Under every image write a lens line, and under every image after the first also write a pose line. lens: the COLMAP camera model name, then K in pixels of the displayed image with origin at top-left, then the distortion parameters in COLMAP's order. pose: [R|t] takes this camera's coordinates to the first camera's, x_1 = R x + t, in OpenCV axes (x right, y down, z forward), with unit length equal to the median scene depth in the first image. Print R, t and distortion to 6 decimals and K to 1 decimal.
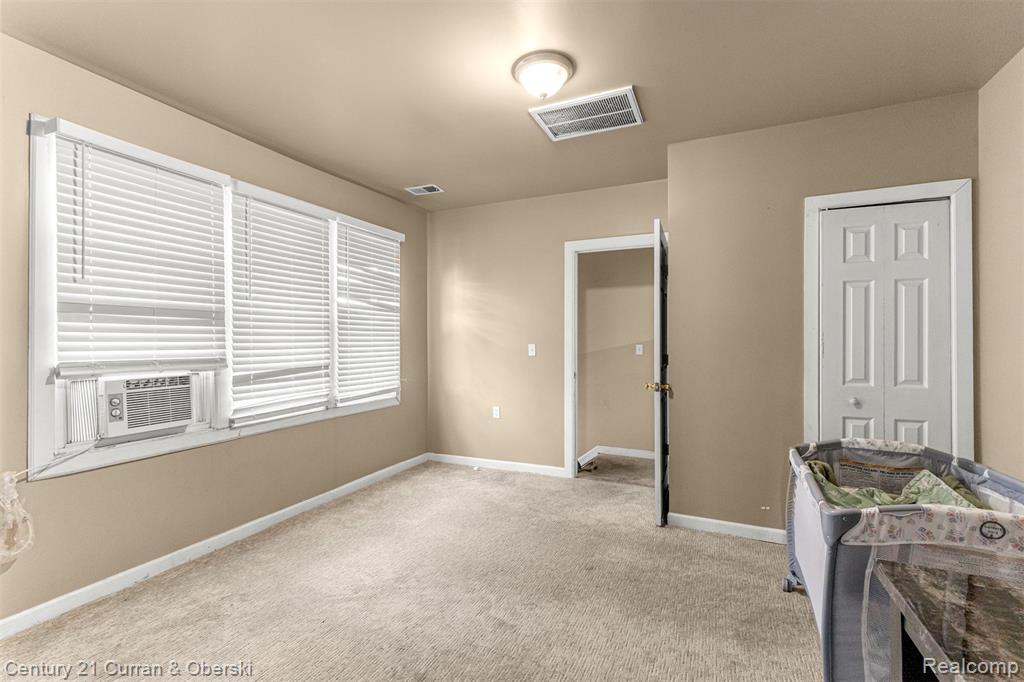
lens RADIAL K [[445.3, 0, 509.3], [0, 445.3, 338.9], [0, 0, 1]] dist [0.007599, 0.000225]
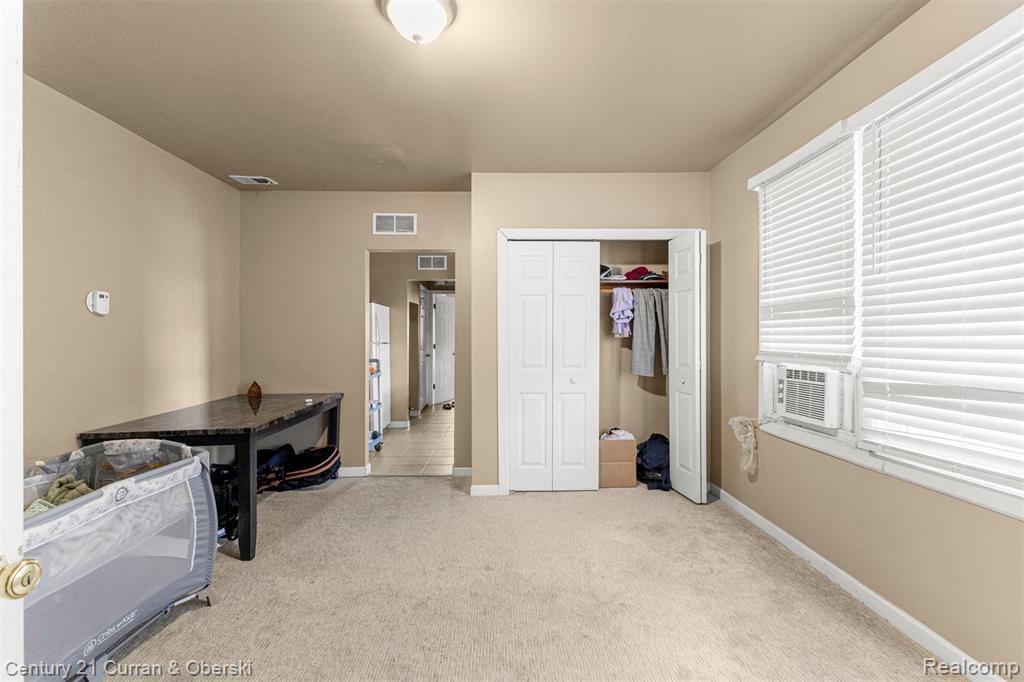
lens RADIAL K [[445.3, 0, 511.7], [0, 445.3, 343.2], [0, 0, 1]] dist [0.007599, 0.000225]
pose [[-0.892388, 0.007907, -0.451200, 0.238967], [0.004804, 0.999956, 0.008022, 0.012004], [0.451244, 0.004991, -0.892387, 1.453103]]
